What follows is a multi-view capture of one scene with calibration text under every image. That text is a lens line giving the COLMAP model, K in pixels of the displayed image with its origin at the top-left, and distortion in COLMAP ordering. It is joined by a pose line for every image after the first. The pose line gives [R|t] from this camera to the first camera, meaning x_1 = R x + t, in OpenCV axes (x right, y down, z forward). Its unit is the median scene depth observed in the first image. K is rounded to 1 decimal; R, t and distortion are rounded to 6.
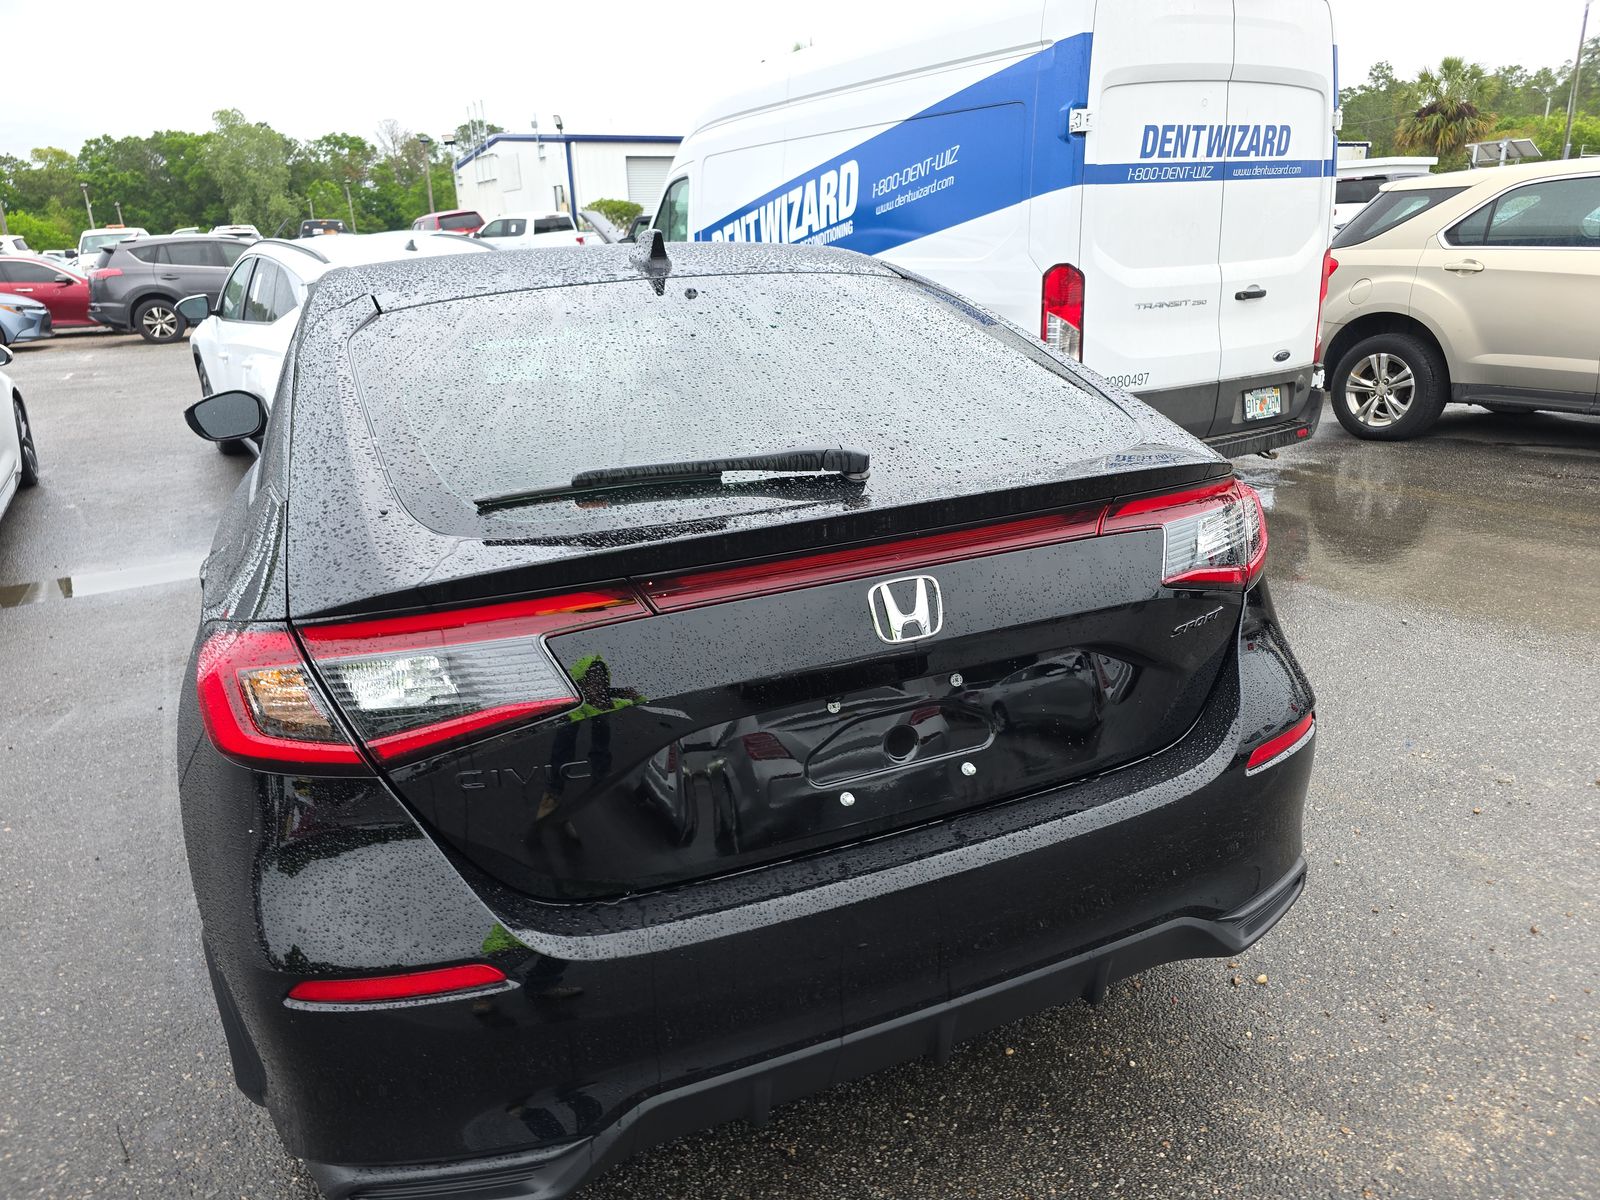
lens RADIAL K [[1009.5, 0, 800.0], [0, 1009.5, 600.0], [0, 0, 1]] dist [0.067844, -0.053193]
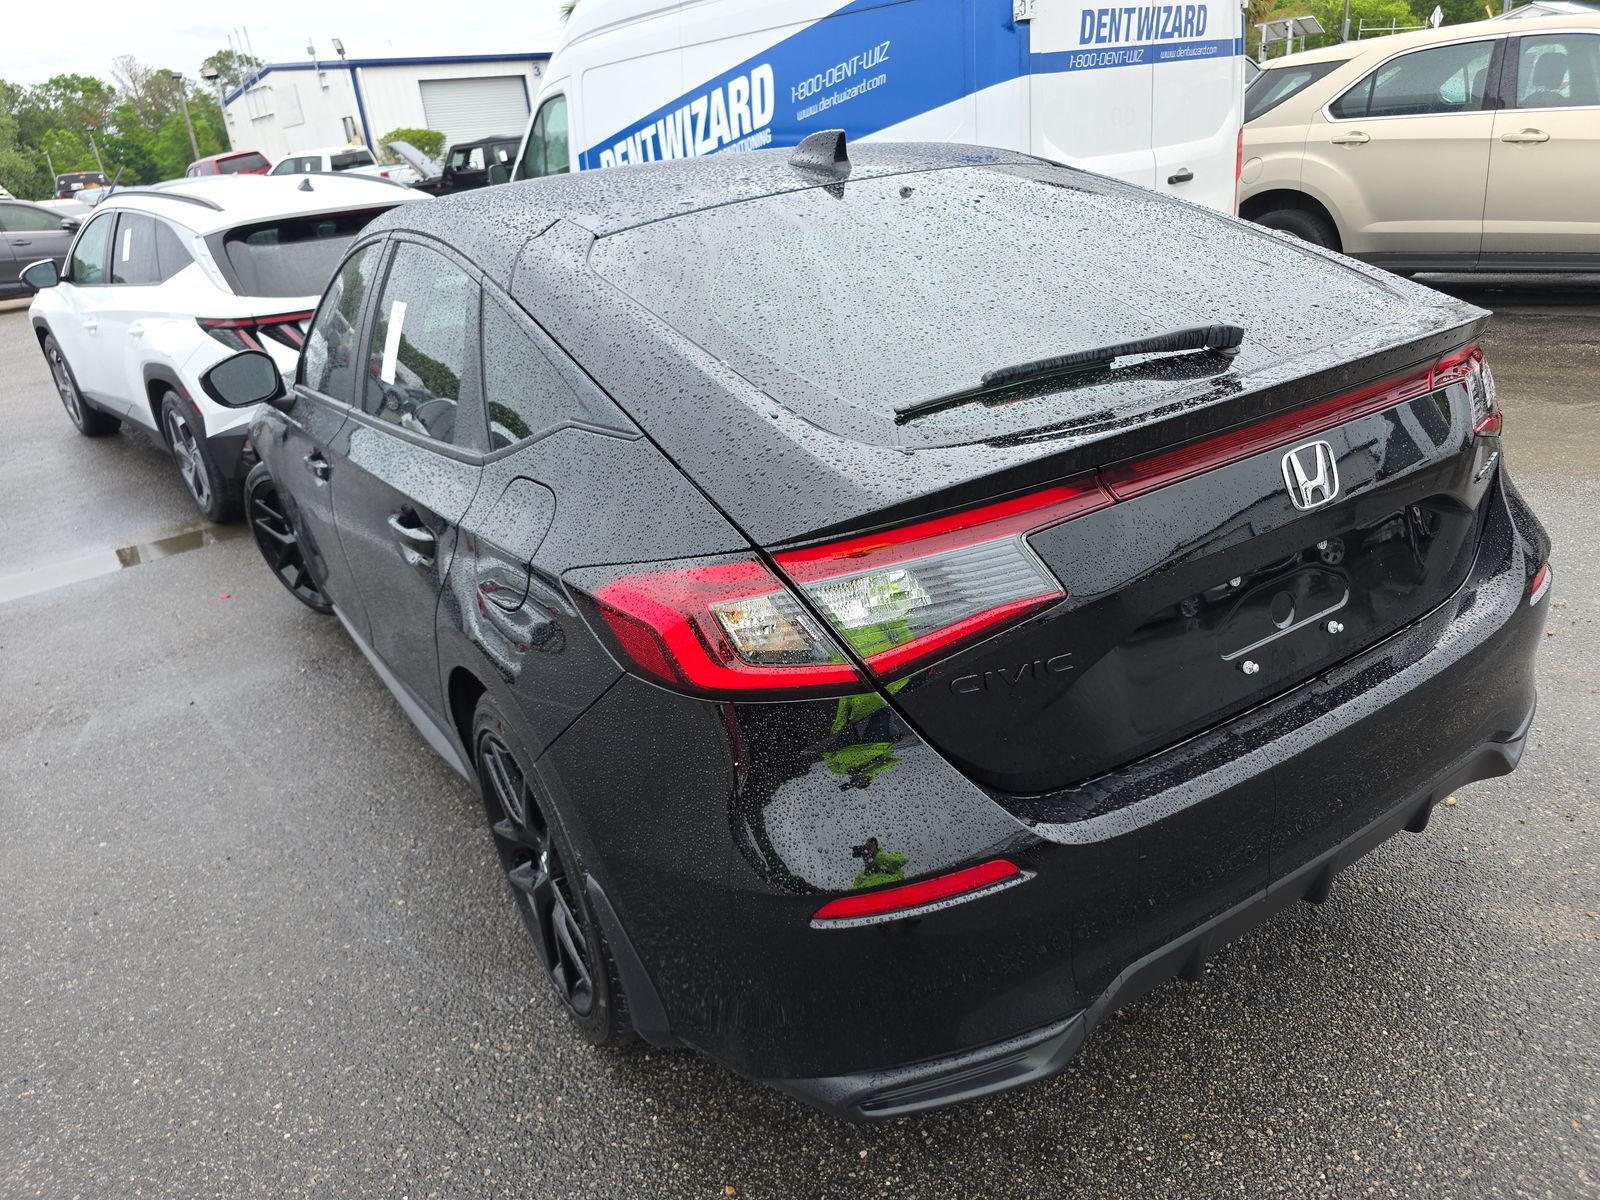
lens RADIAL K [[1009.5, 0, 800.0], [0, 1009.5, 600.0], [0, 0, 1]] dist [0.067844, -0.053193]
pose [[0.985872, -0.116841, 0.120017, -0.113058], [0.108044, 0.991130, 0.077381, -0.000340], [-0.127994, -0.063321, 0.989751, 0.006997]]
